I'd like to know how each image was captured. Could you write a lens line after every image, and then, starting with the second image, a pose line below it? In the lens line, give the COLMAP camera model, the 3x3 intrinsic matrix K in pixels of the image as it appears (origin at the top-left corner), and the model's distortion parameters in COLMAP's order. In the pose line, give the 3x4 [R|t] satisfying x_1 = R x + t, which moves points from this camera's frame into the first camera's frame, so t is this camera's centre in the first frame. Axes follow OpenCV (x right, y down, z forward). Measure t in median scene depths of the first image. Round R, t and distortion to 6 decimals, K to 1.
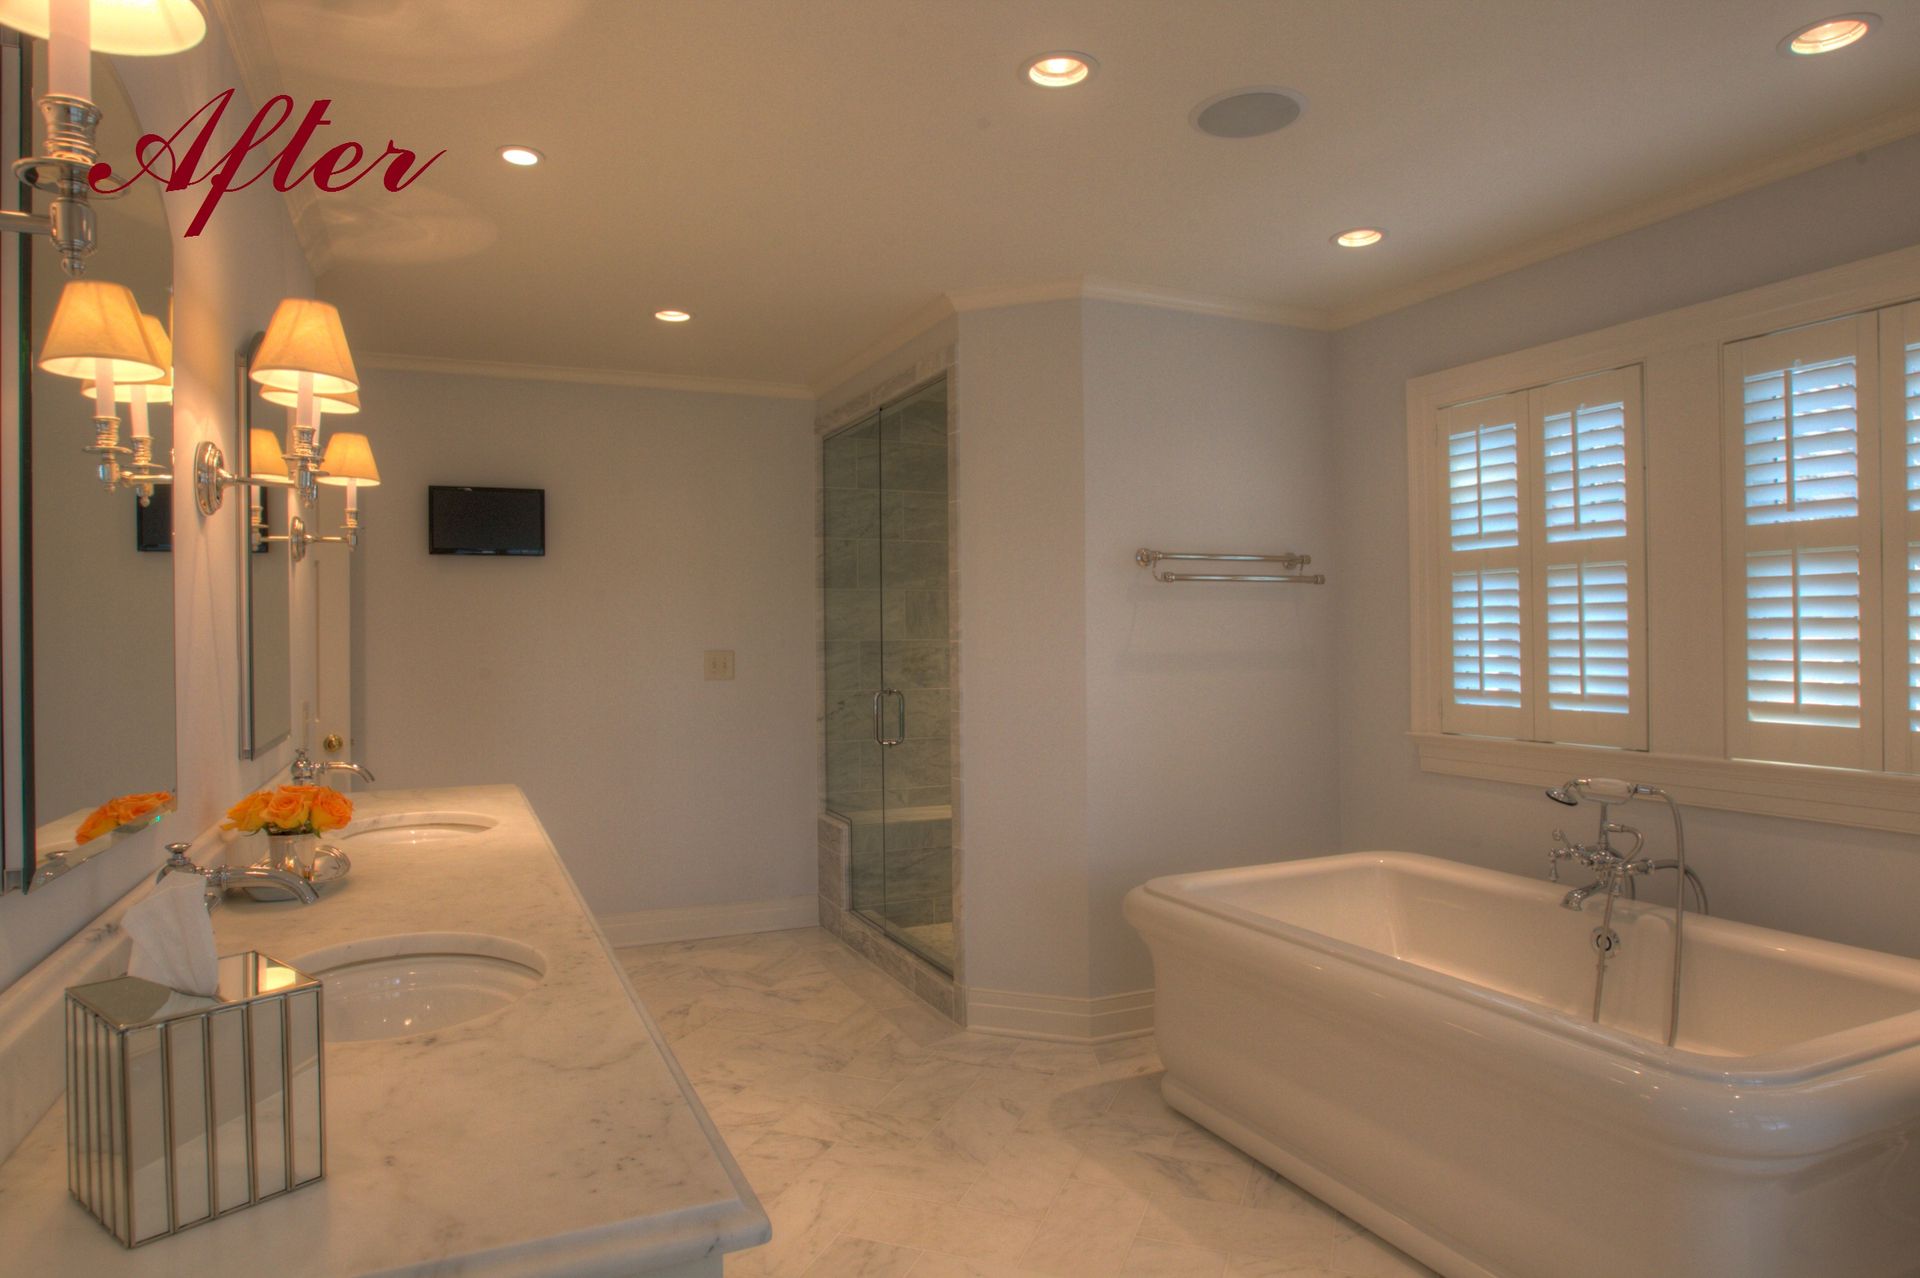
lens RADIAL K [[1129.0, 0, 944.1], [0, 1129.0, 633.1], [0, 0, 1]] dist [-0.057586, 0.024409]
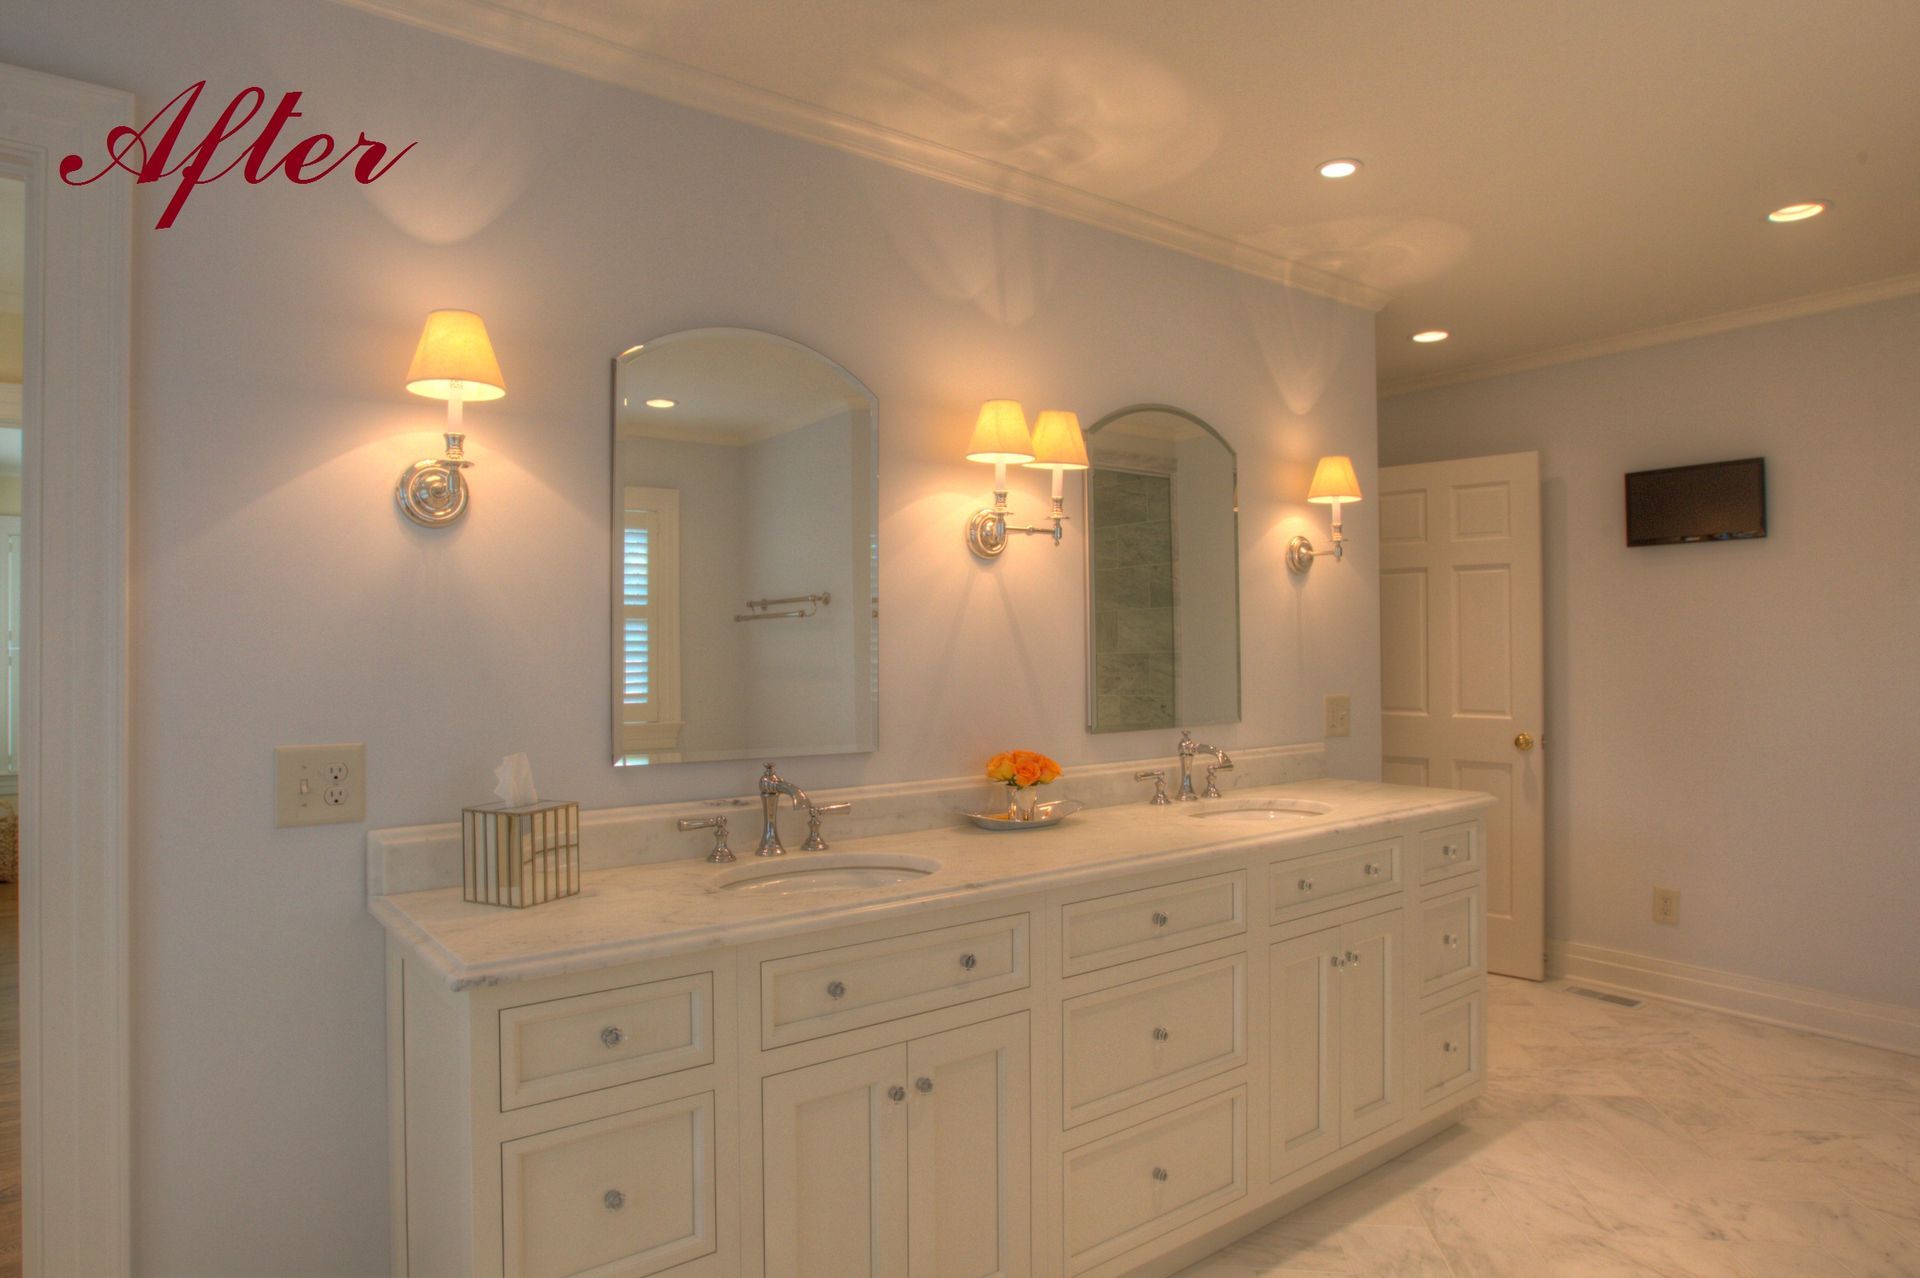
lens RADIAL K [[1129.0, 0, 944.1], [0, 1129.0, 633.1], [0, 0, 1]] dist [-0.057586, 0.024409]
pose [[0.215731, -0.005614, -0.976437, 0.395775], [0.009055, 0.999952, -0.003748, -0.001314], [0.976411, -0.008033, 0.215771, 0.309352]]
